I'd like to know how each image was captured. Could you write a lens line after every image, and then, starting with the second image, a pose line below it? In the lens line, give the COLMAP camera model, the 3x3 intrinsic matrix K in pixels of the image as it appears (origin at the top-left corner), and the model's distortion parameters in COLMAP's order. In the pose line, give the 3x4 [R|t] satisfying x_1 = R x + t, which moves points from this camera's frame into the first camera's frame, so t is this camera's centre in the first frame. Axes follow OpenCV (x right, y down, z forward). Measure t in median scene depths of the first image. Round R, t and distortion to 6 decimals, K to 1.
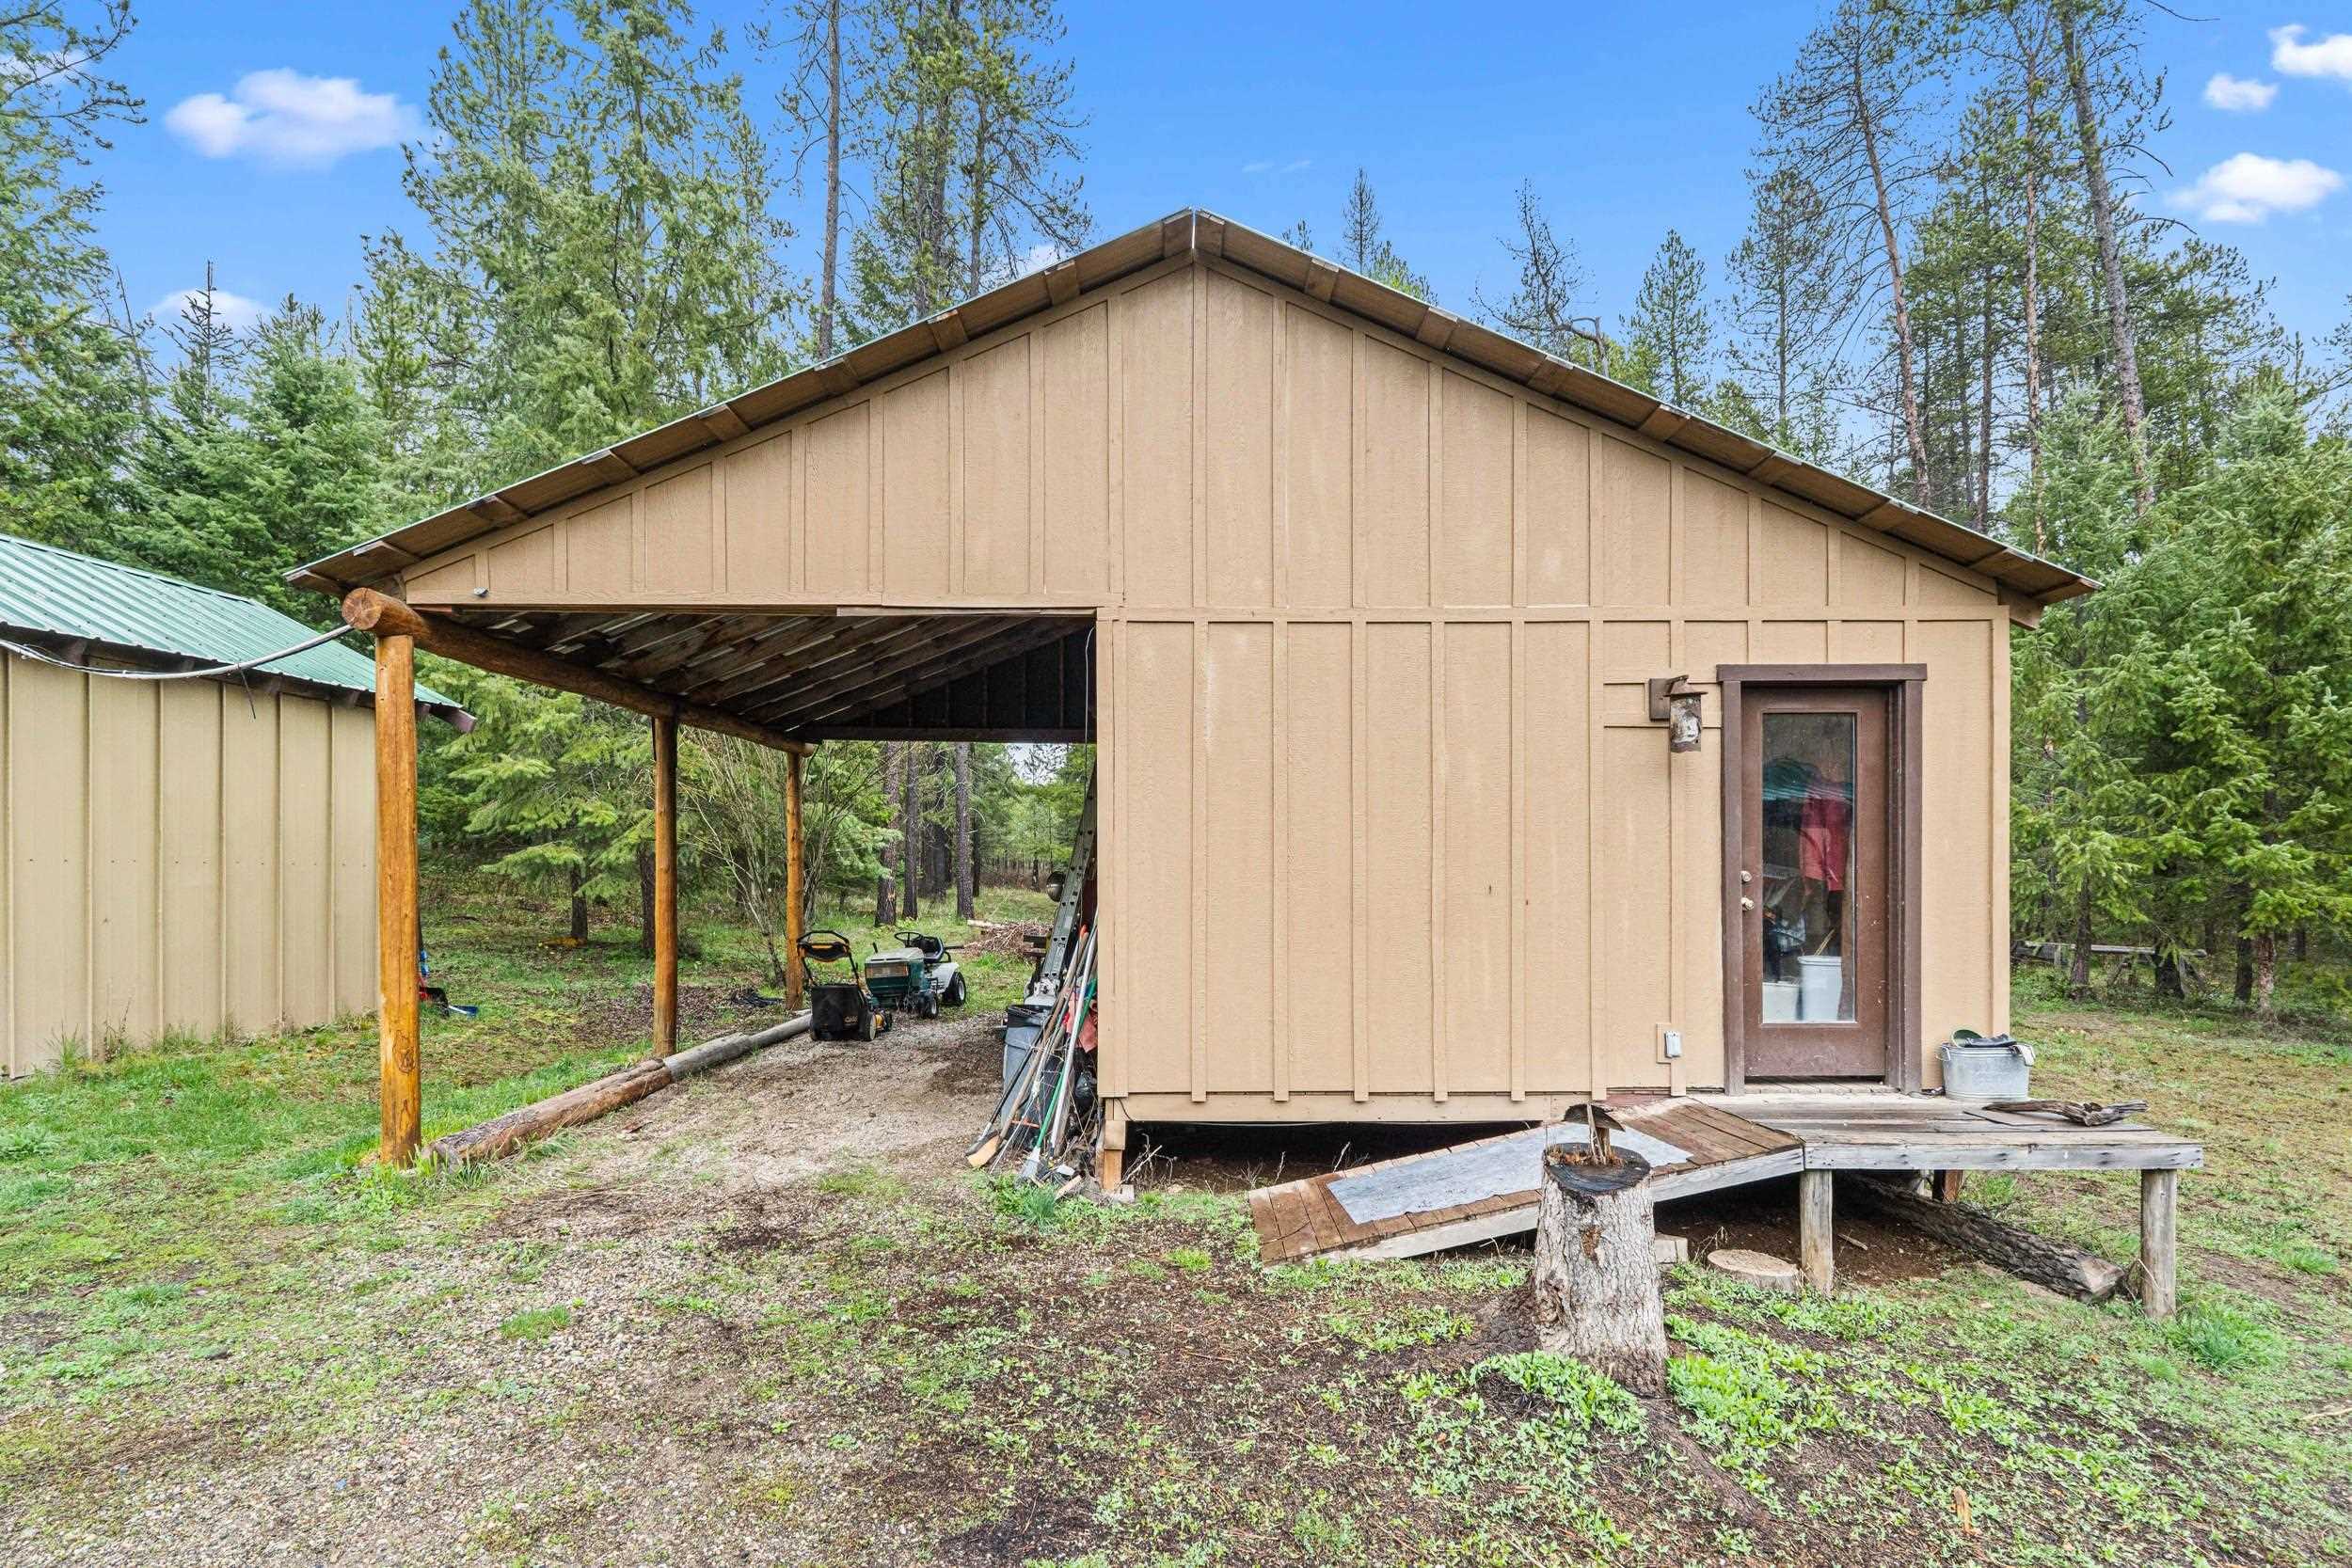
lens RADIAL K [[1122.2, 0, 1206.7], [0, 1122.2, 876.0], [0, 0, 1]] dist [-0.010737, -0.001452]
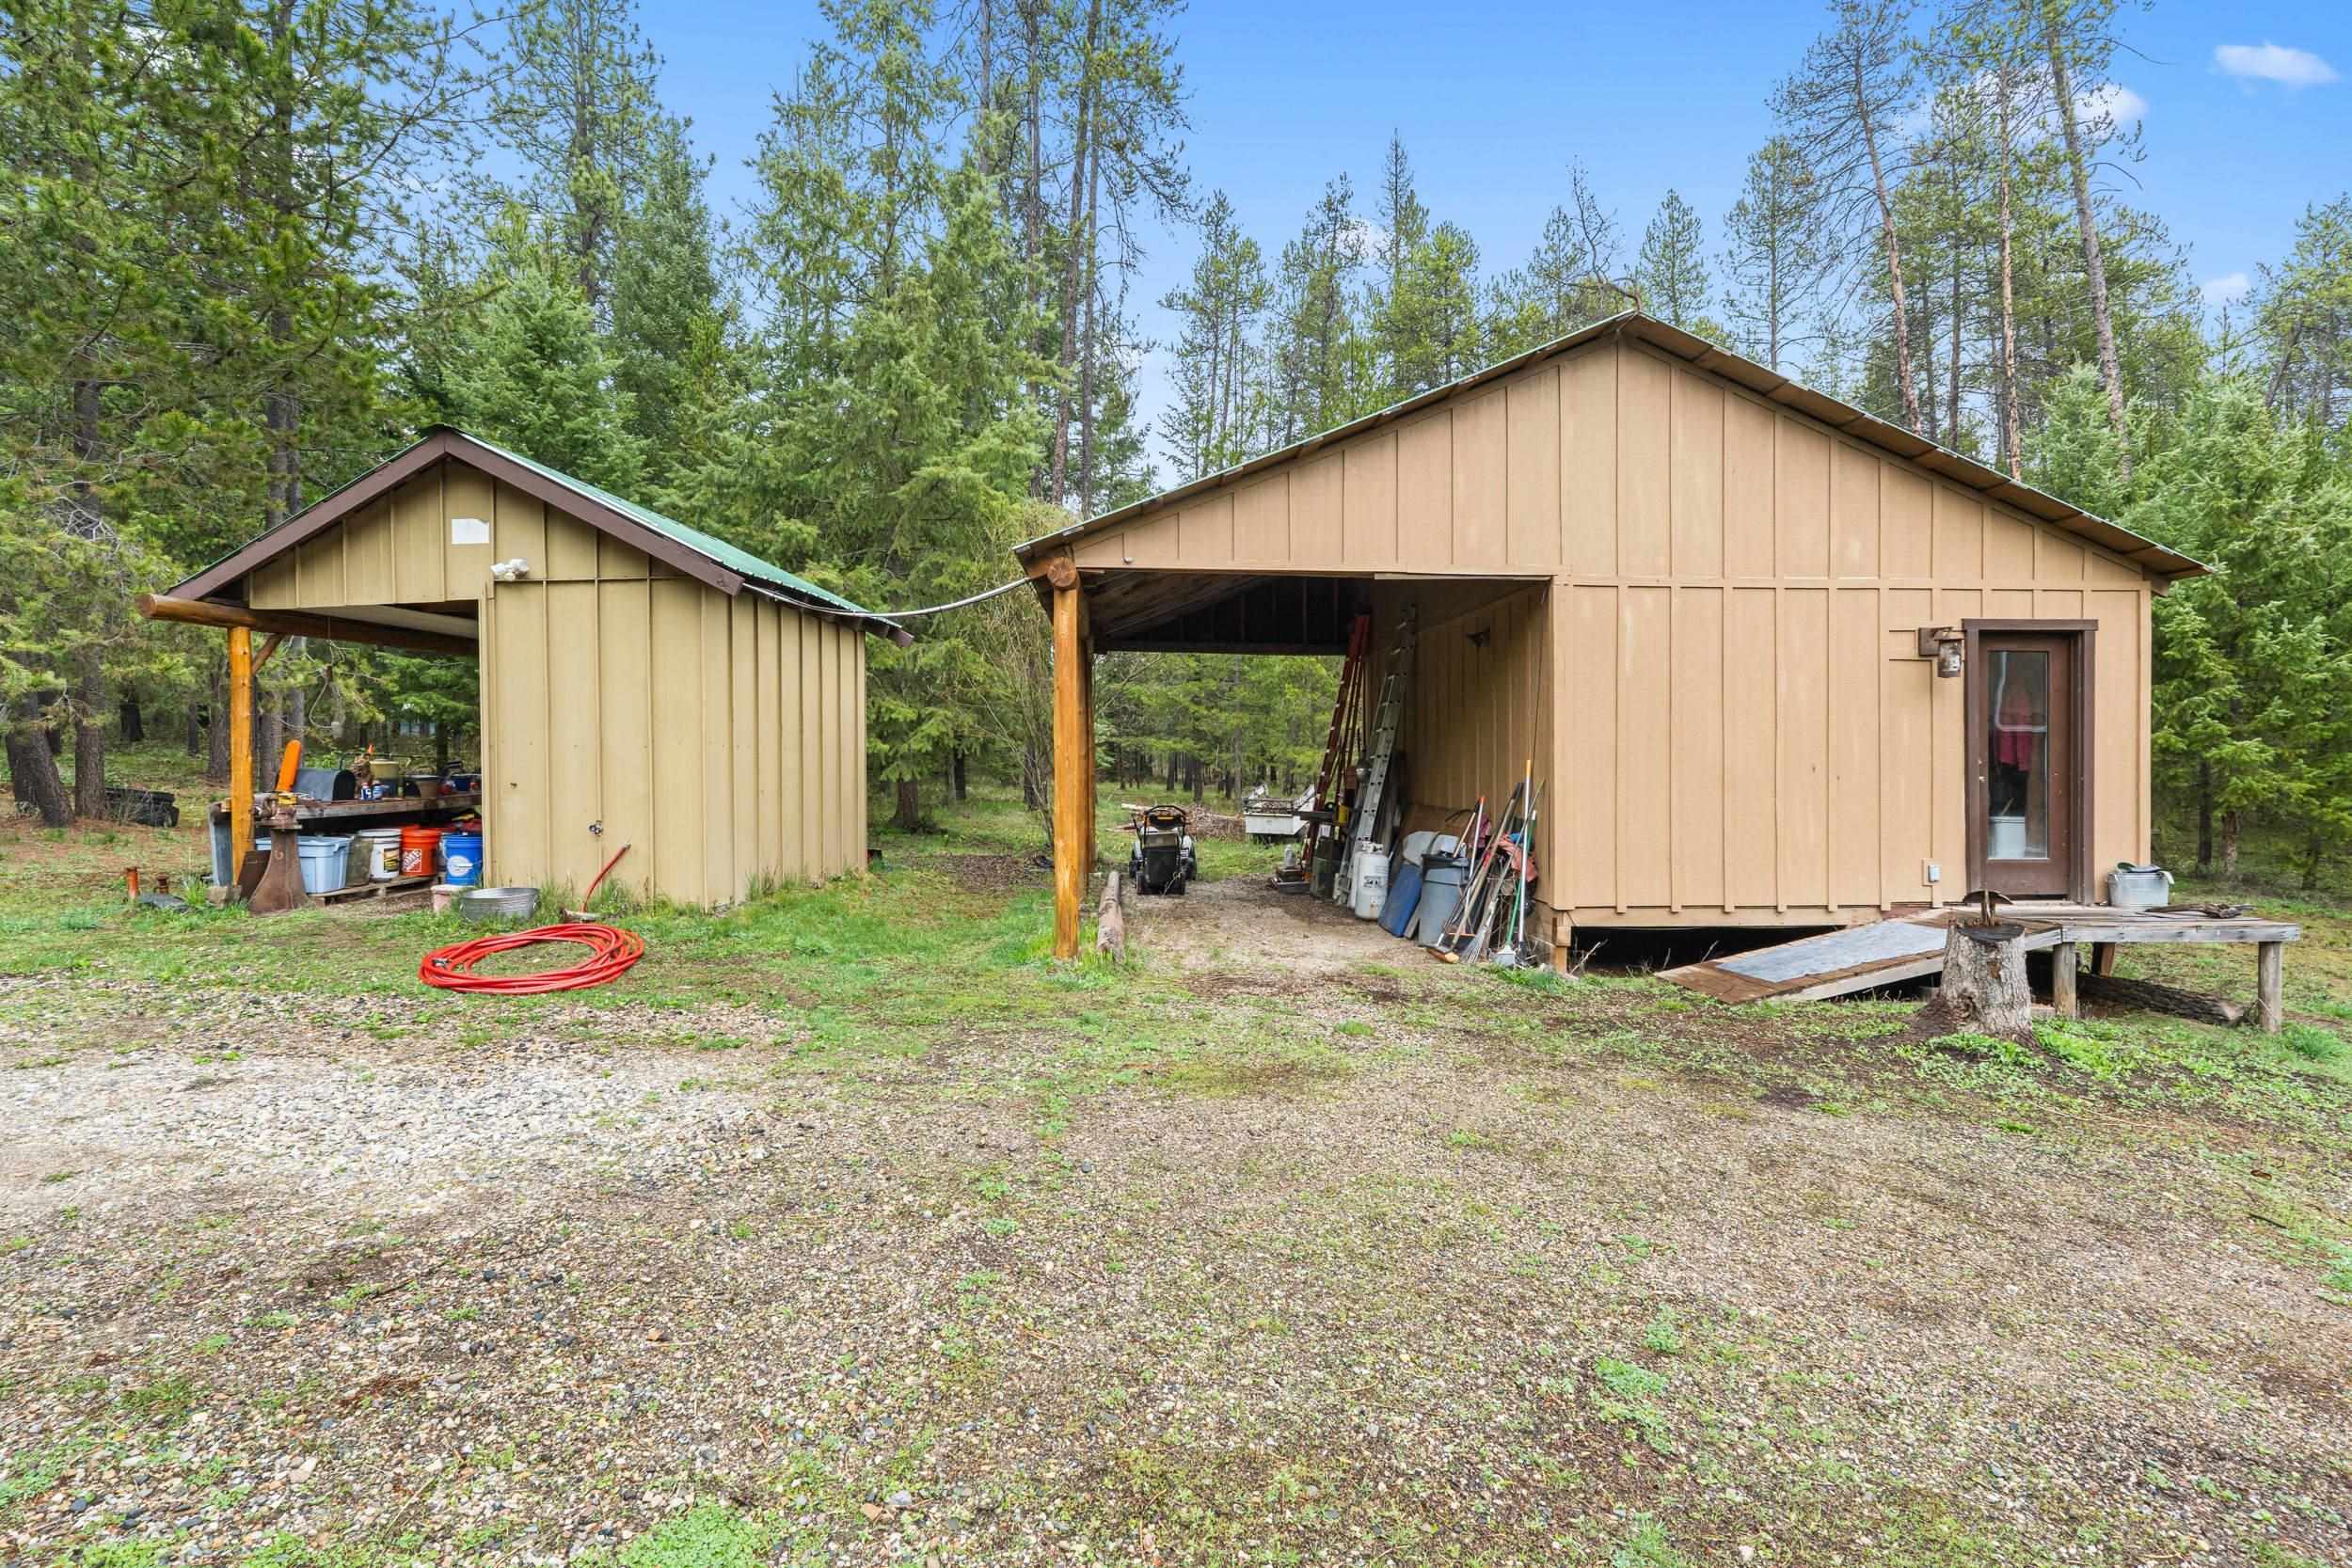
lens RADIAL K [[1115.0, 0, 1173.0], [0, 1115.0, 764.8], [0, 0, 1]] dist [-0.016036, 0.002176]
pose [[0.999121, 0.002522, 0.041837, -0.316534], [-0.002324, 0.999986, -0.004778, 0.007642], [-0.041849, 0.004676, 0.999113, -0.207279]]
